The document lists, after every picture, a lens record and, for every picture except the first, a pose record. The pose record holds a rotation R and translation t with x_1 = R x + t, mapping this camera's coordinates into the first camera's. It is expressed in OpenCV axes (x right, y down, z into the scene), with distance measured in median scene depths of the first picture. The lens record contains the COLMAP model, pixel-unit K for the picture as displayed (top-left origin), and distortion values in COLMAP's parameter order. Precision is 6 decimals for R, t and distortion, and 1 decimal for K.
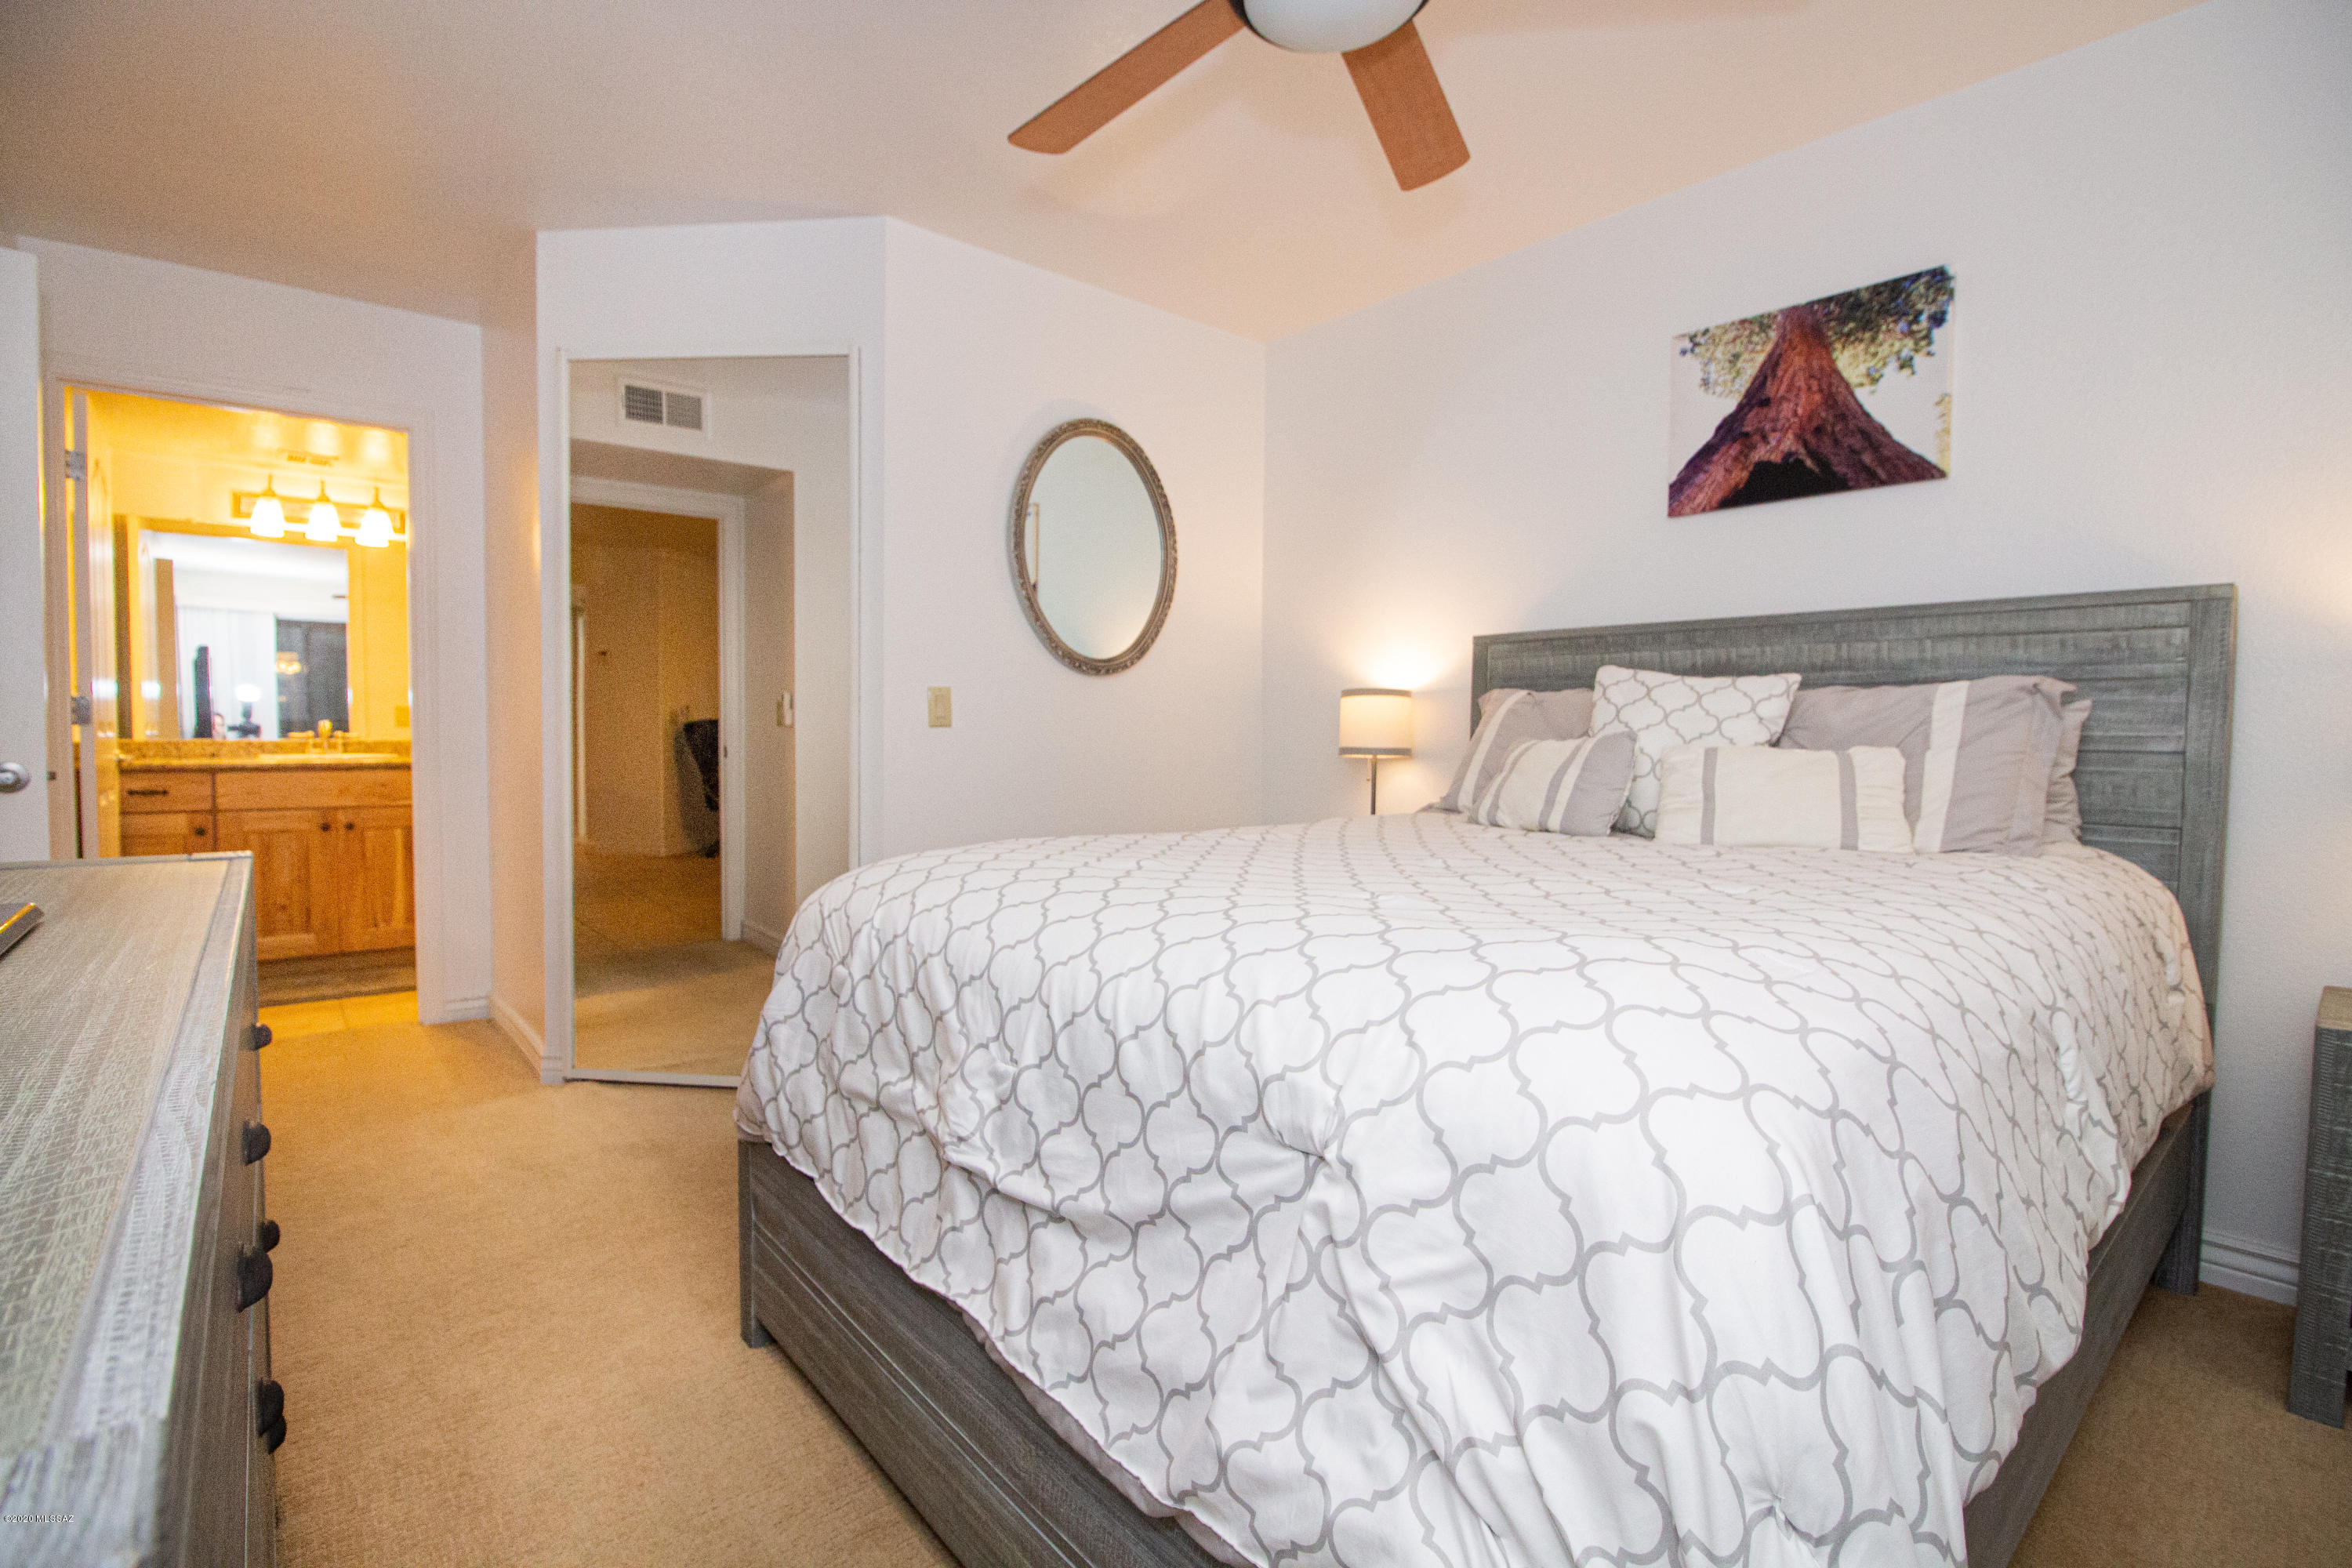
lens RADIAL K [[1110.3, 0, 1174.6], [0, 1110.3, 779.2], [0, 0, 1]] dist [-0.003872, -0.001362]
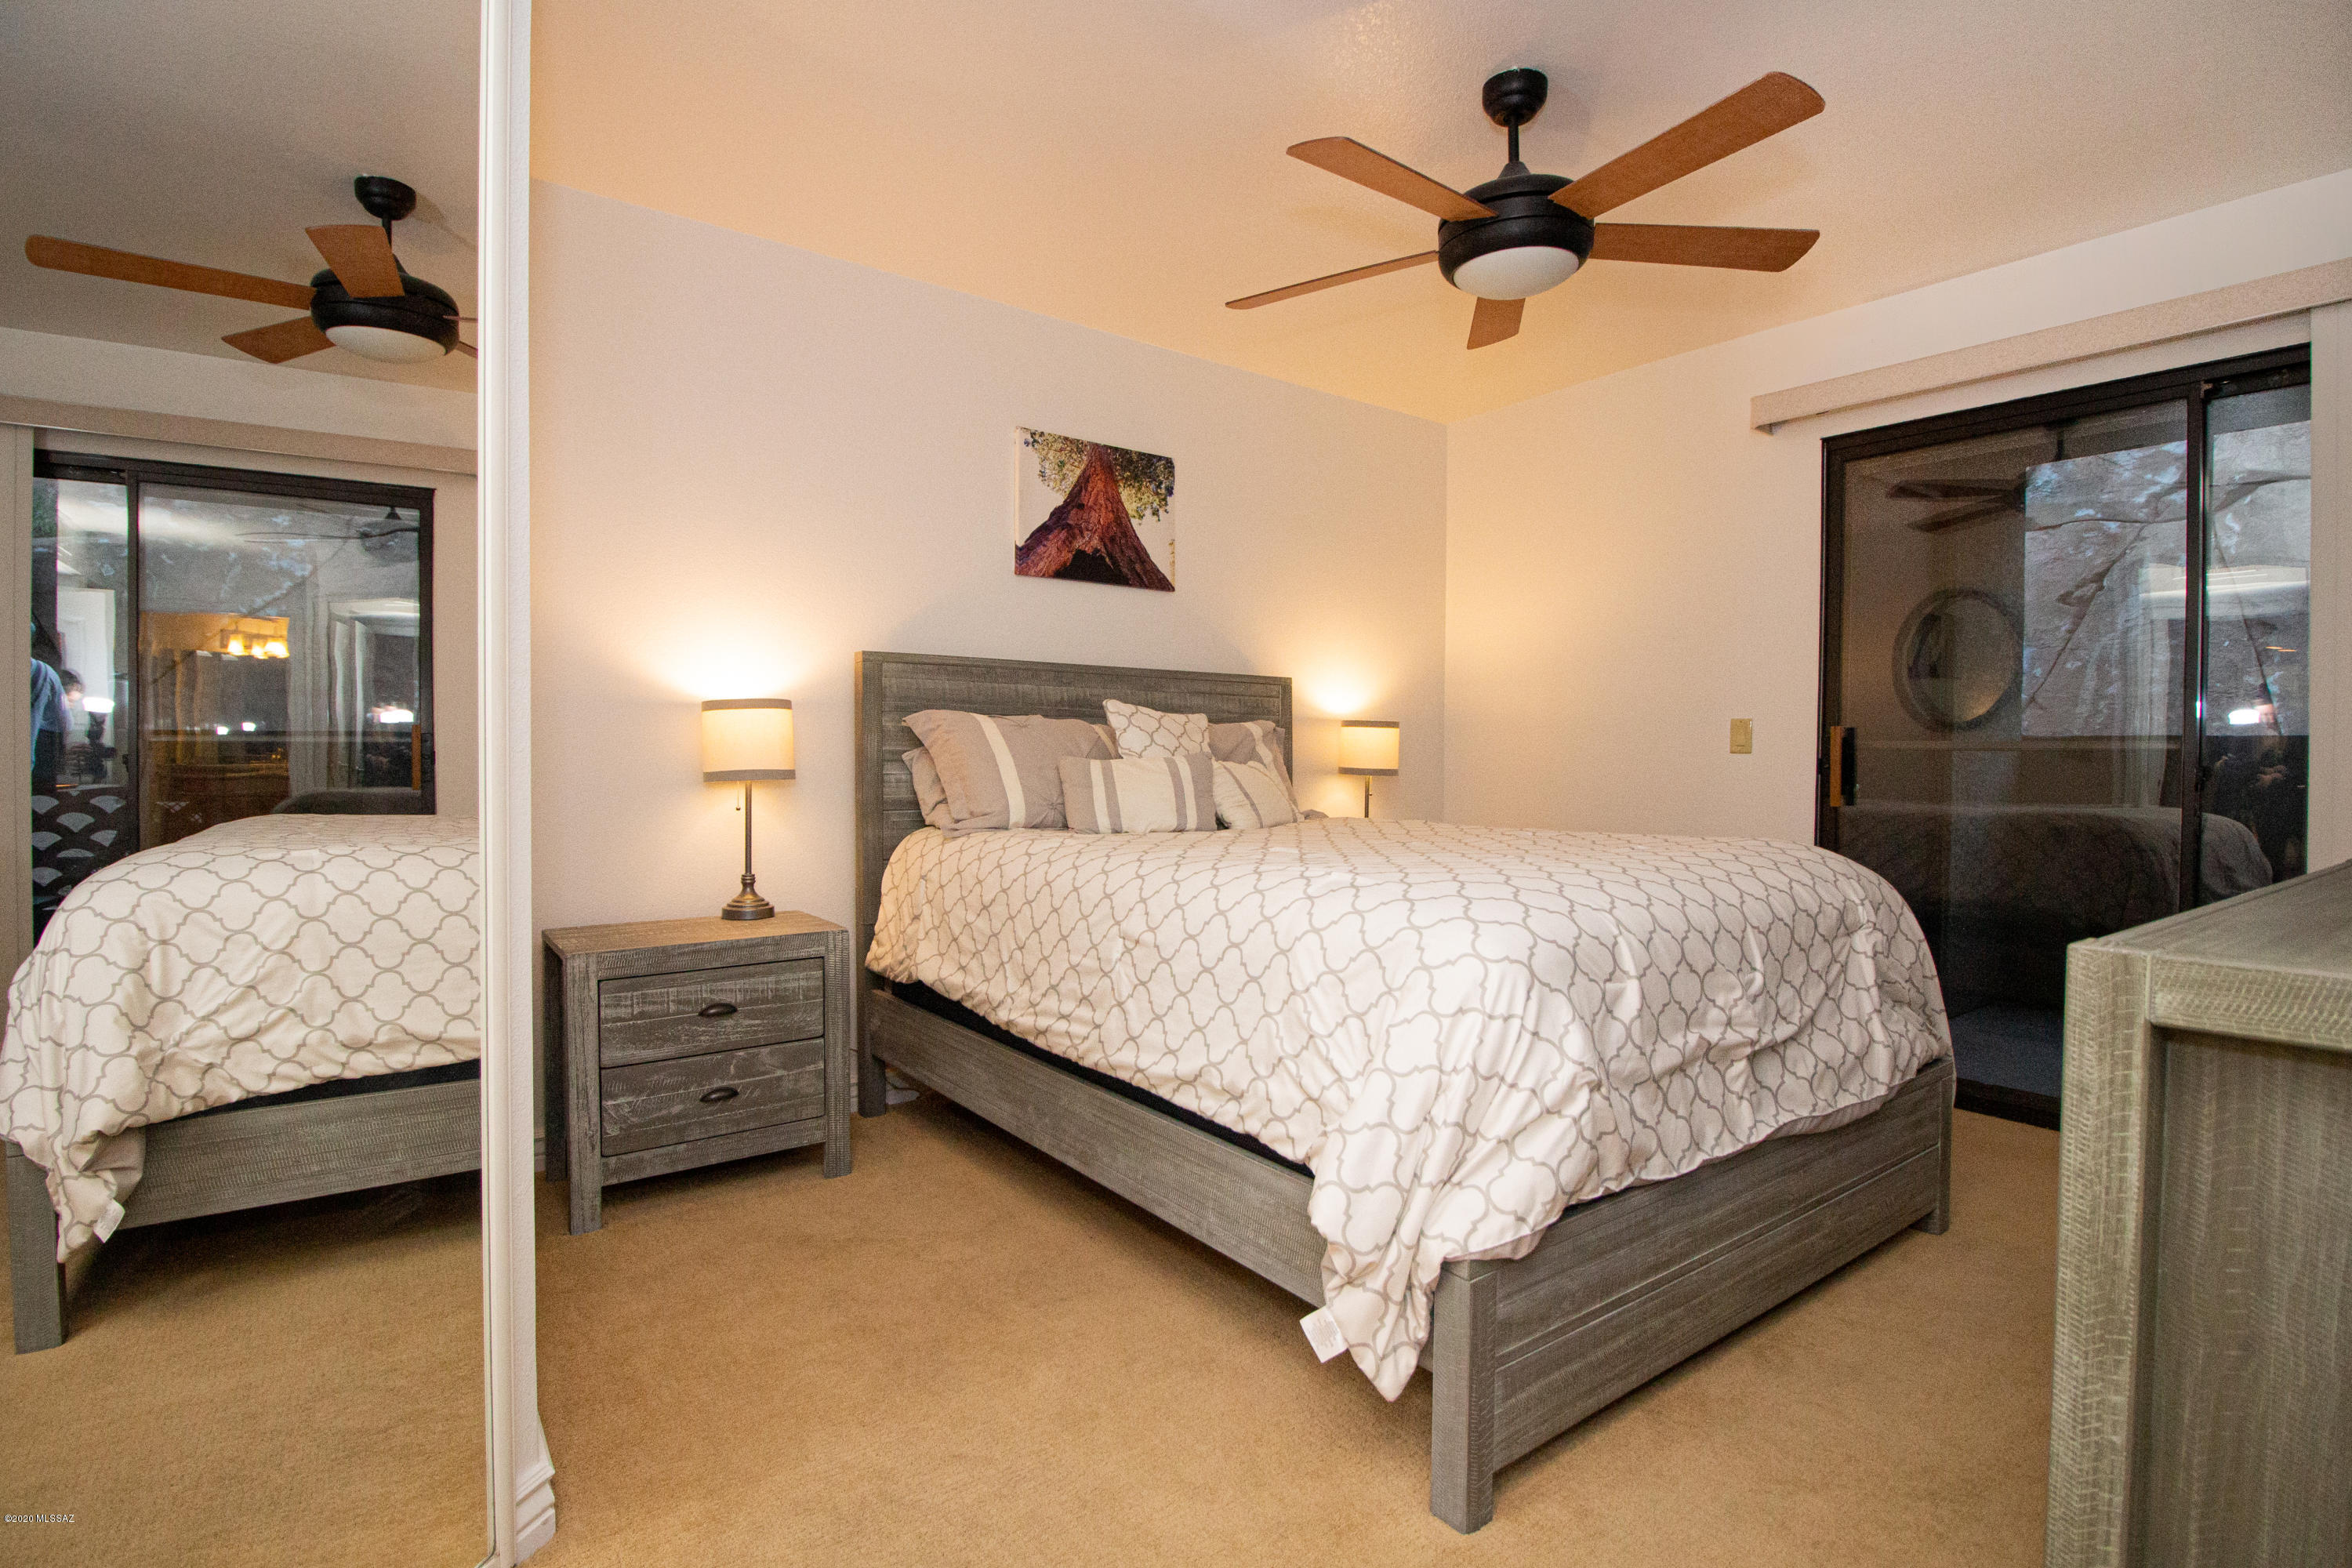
lens RADIAL K [[1157.7, 0, 1176.0], [0, 1157.7, 784.0], [0, 0, 1]] dist [-0.021524, -0.001305]
pose [[0.058929, -0.027186, 0.997892, -0.891827], [0.035143, 0.999066, 0.025143, -0.037341], [-0.997643, 0.033587, 0.059829, 0.840626]]
